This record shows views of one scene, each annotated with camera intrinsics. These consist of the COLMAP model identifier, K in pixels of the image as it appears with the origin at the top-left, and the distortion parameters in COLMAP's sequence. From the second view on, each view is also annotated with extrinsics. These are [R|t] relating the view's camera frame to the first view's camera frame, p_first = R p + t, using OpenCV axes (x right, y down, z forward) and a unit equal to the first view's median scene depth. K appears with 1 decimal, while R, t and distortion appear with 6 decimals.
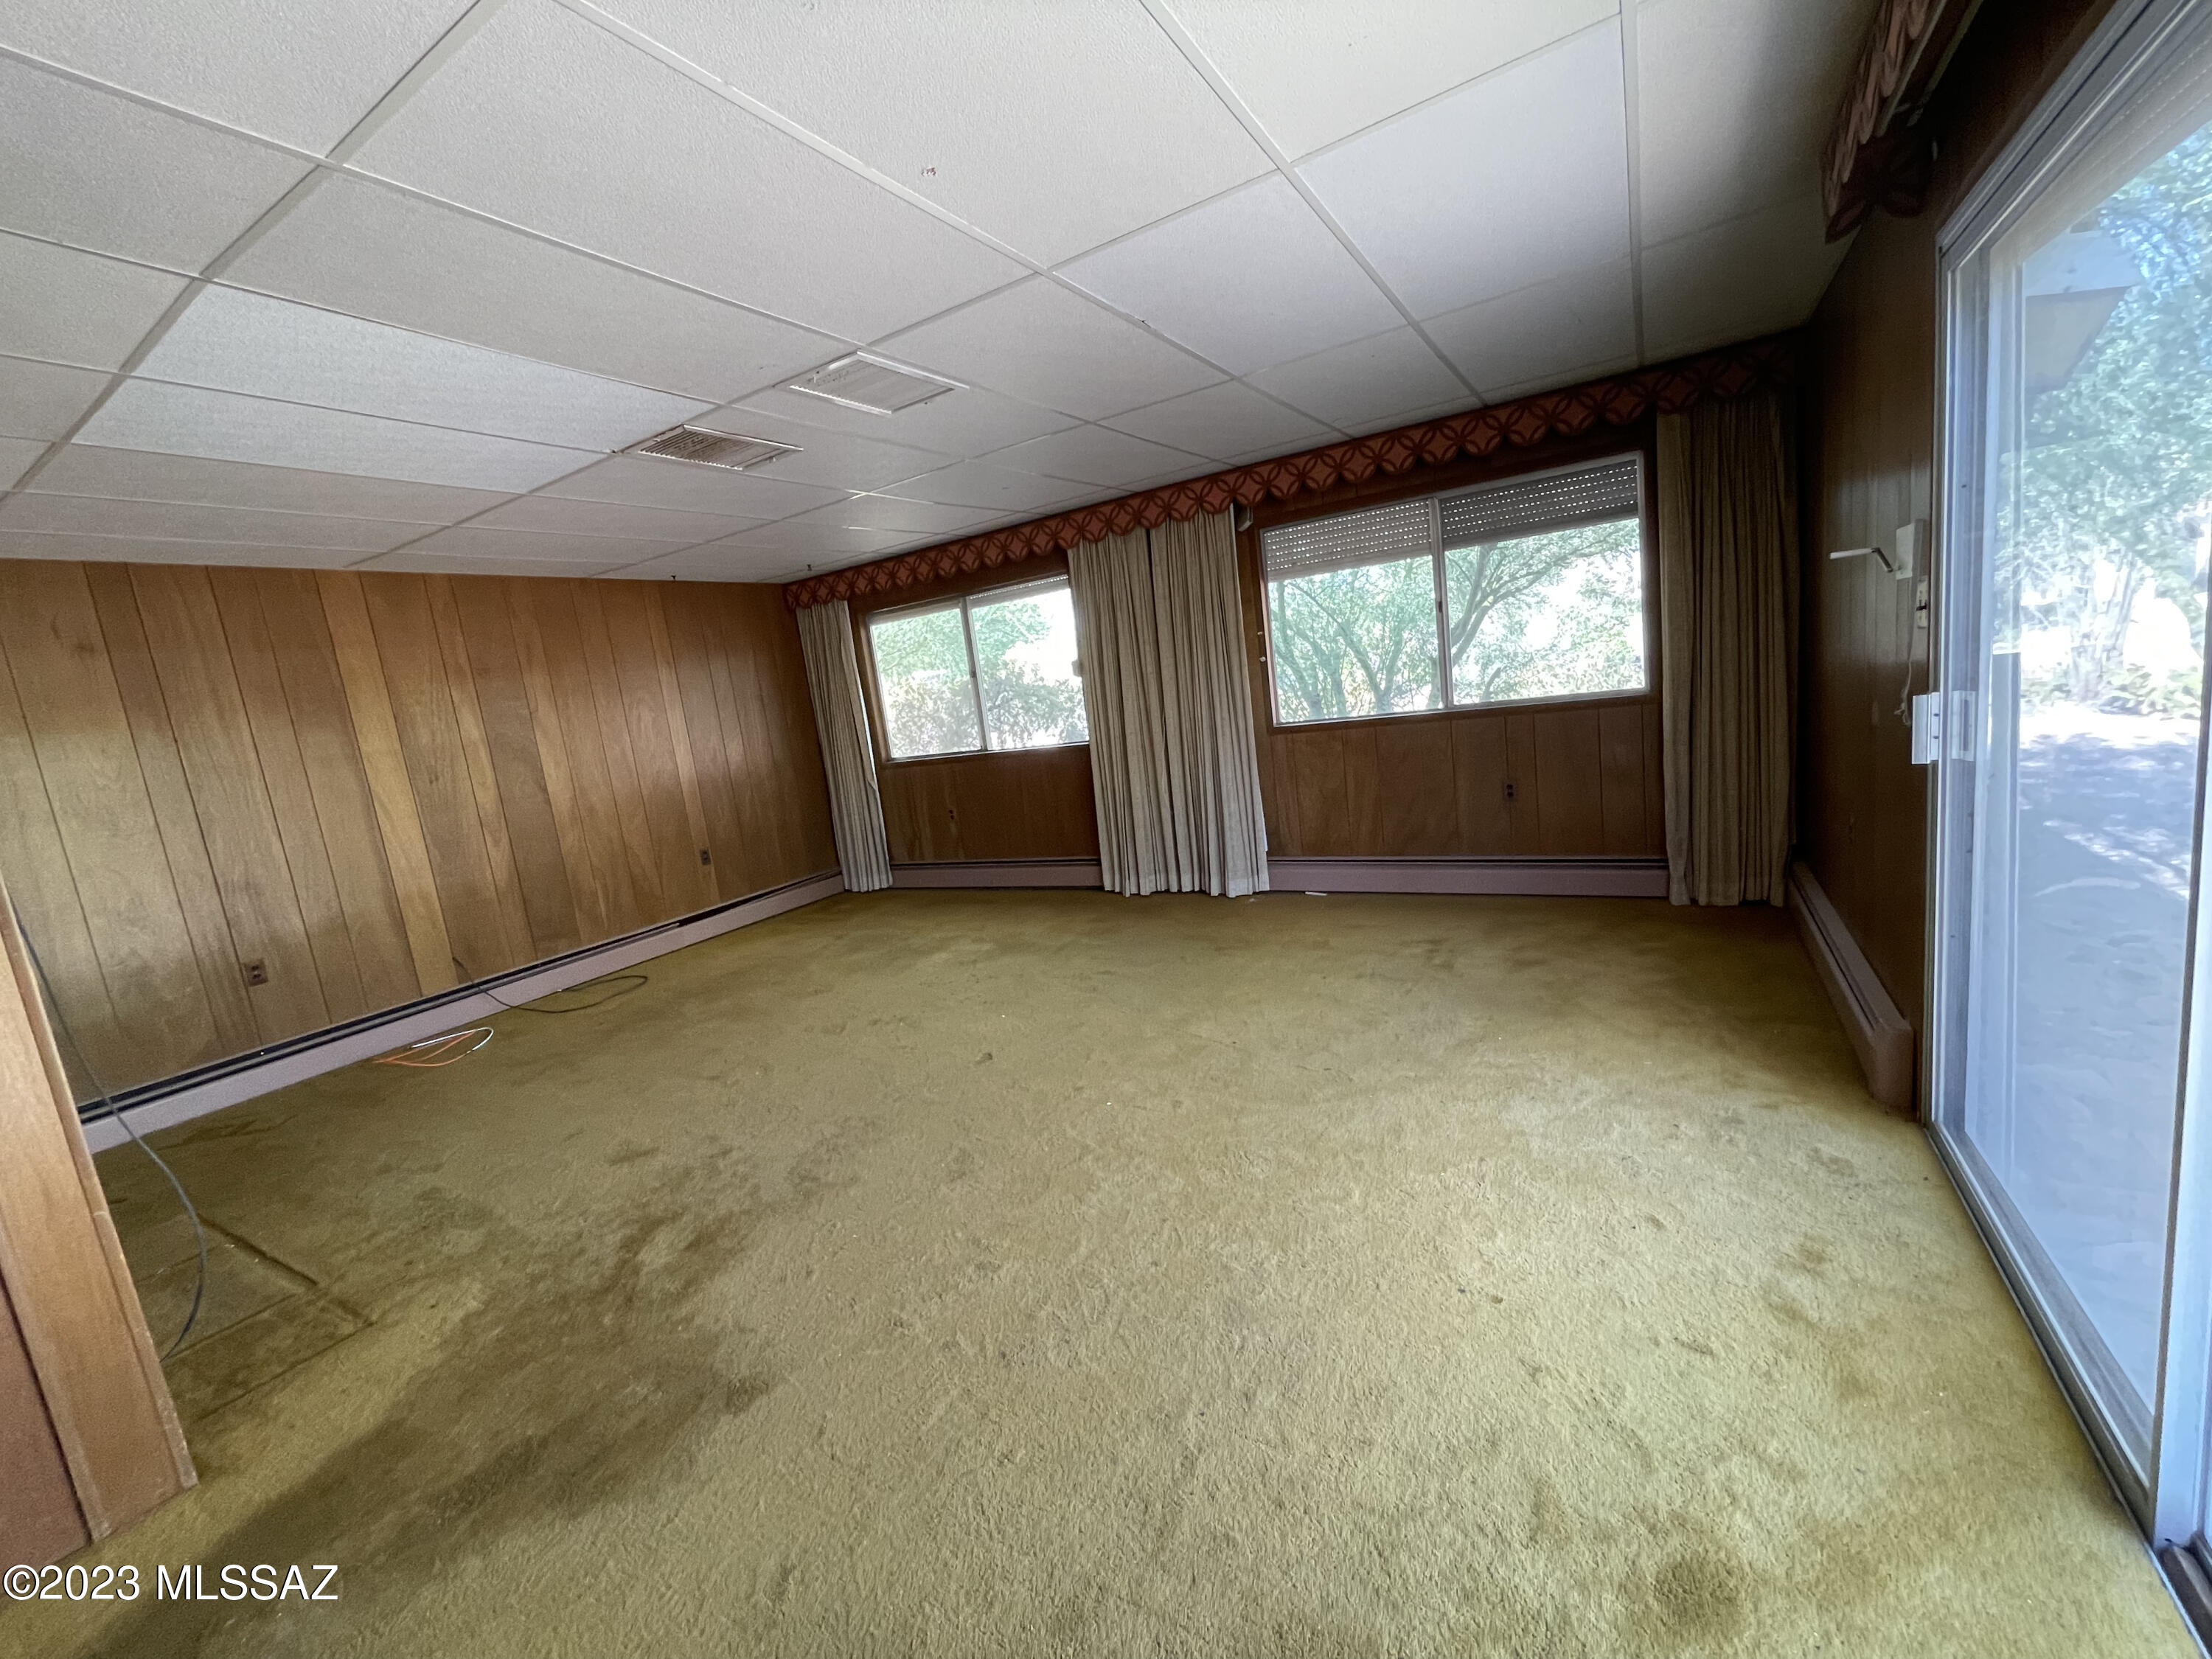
lens RADIAL K [[906.3, 0, 1107.4], [0, 906.3, 817.9], [0, 0, 1]] dist [-0.002307, -0.000096]
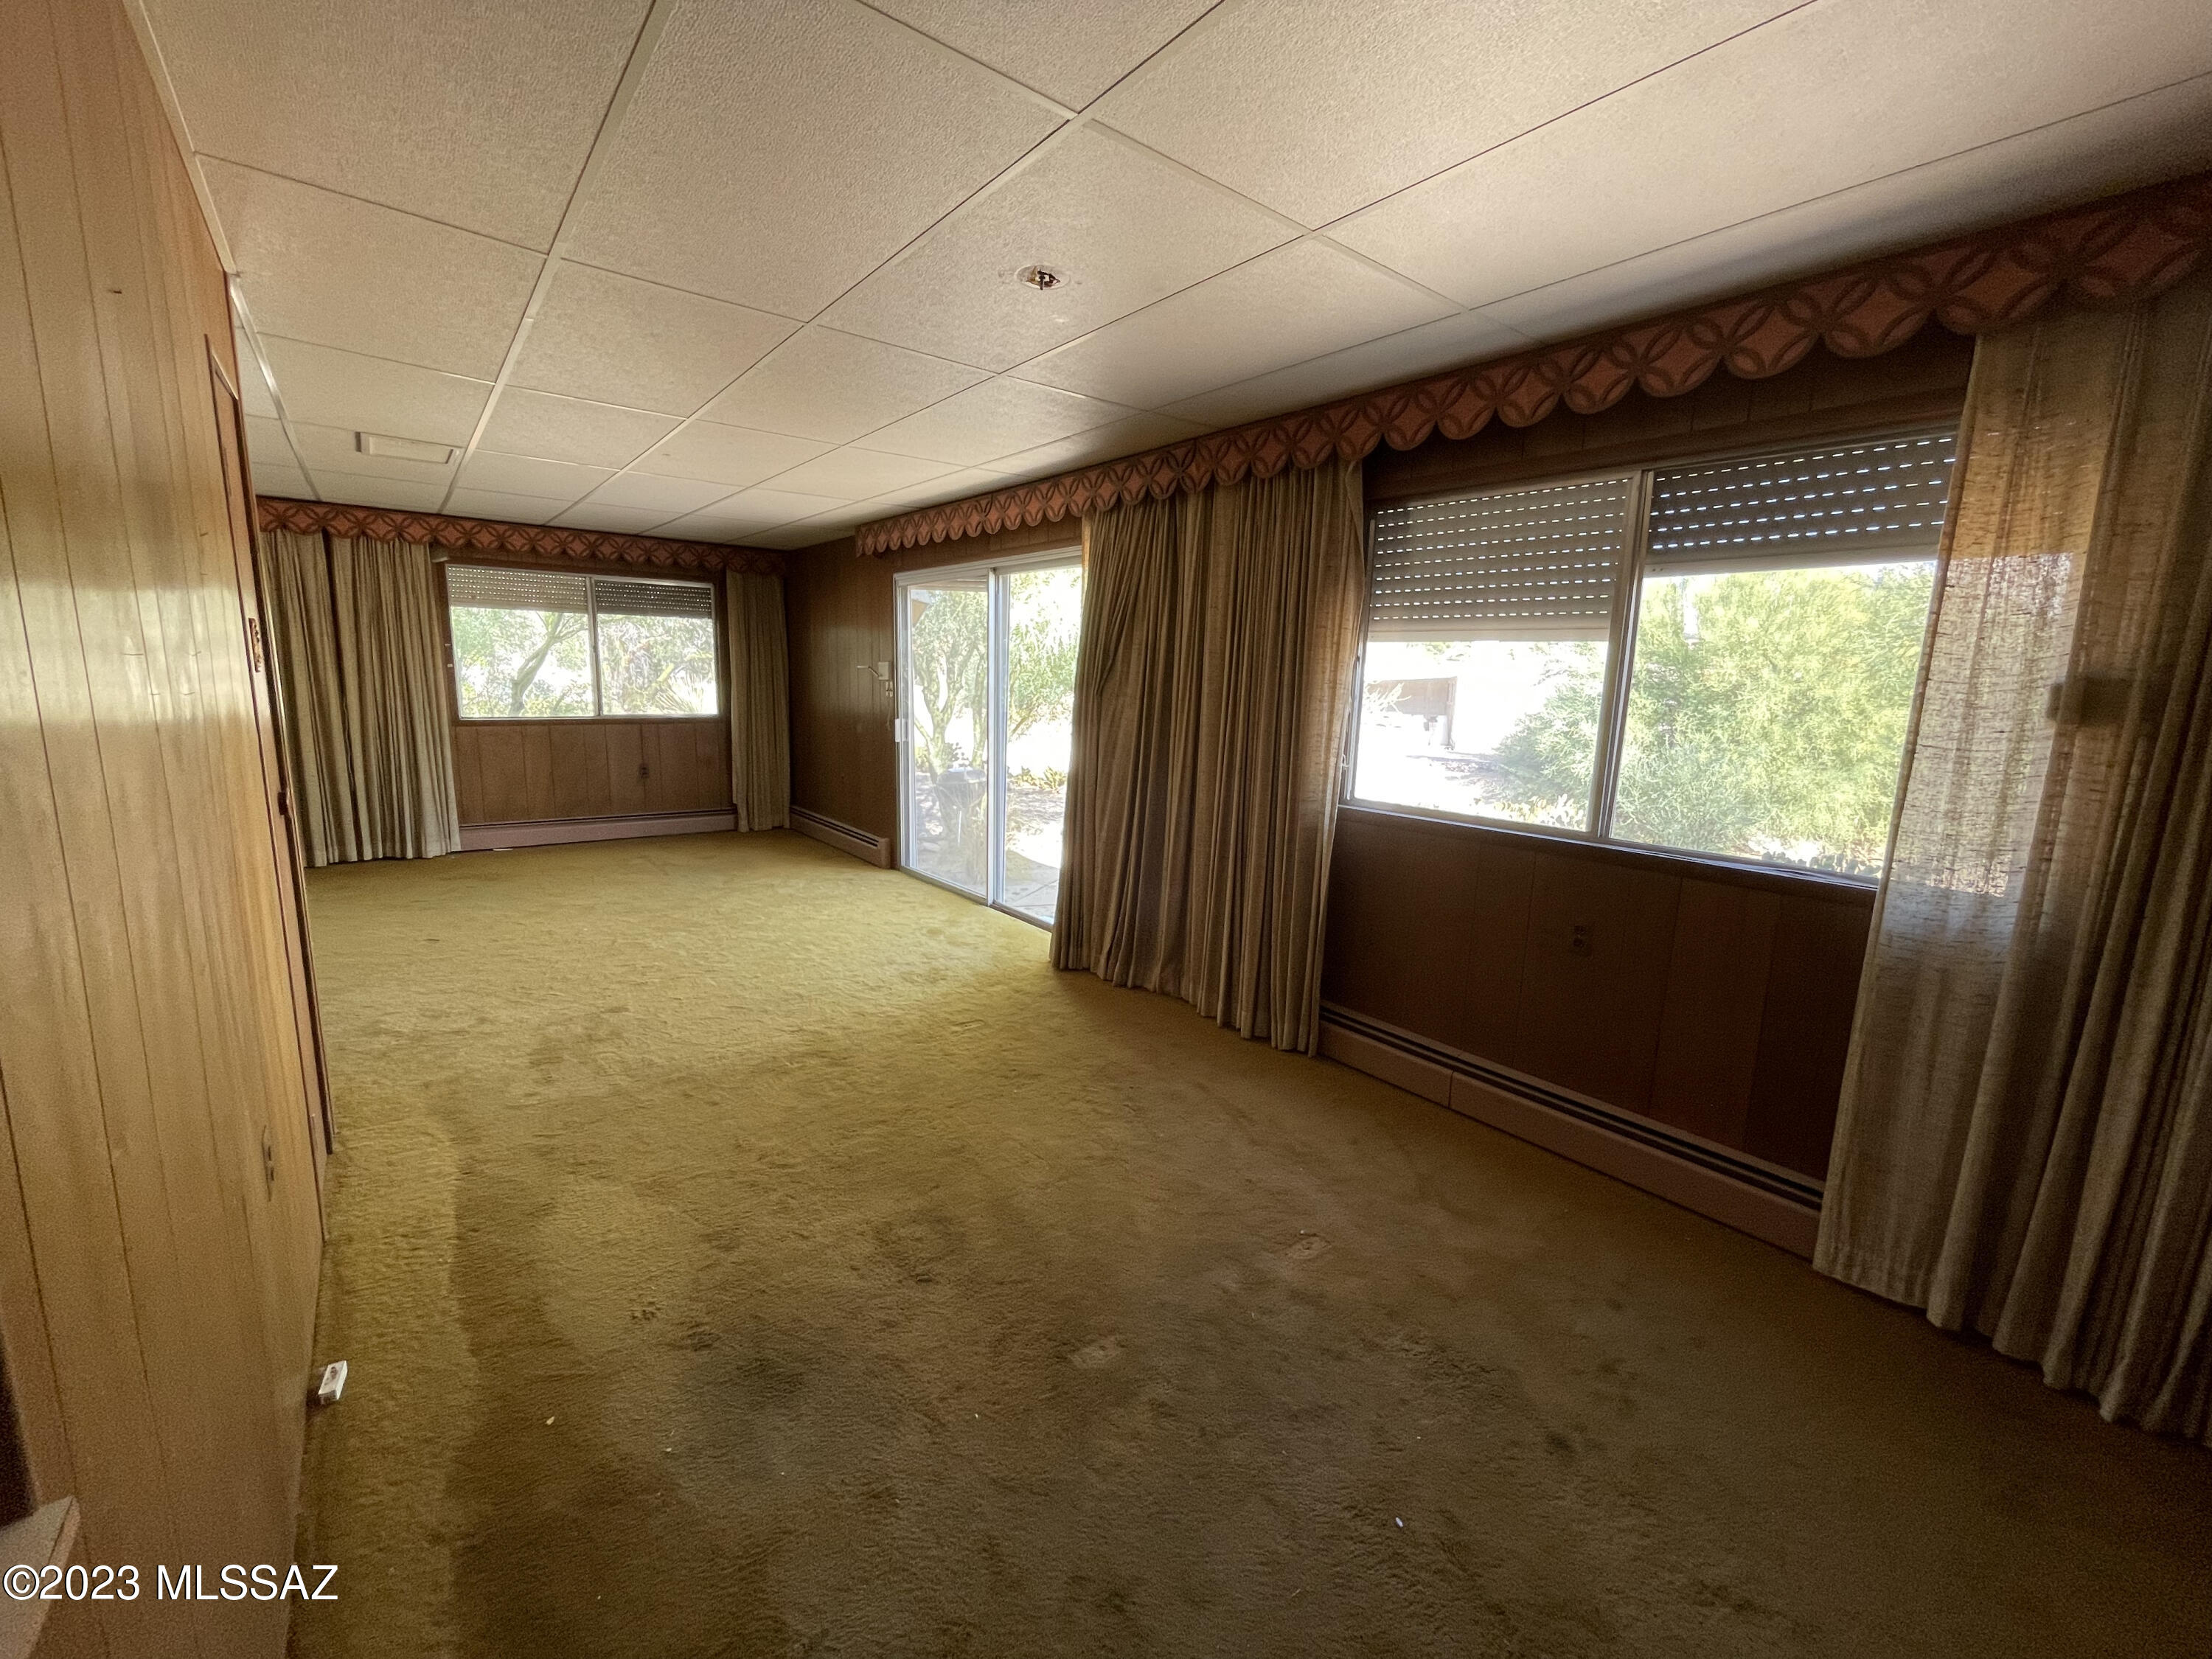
lens RADIAL K [[906.3, 0, 1107.4], [0, 906.3, 817.9], [0, 0, 1]] dist [-0.002307, -0.000096]
pose [[0.349066, -0.020599, 0.936872, -0.767500], [0.070742, 0.997485, -0.004426, 0.117057], [-0.934424, 0.067821, 0.349645, -0.312437]]
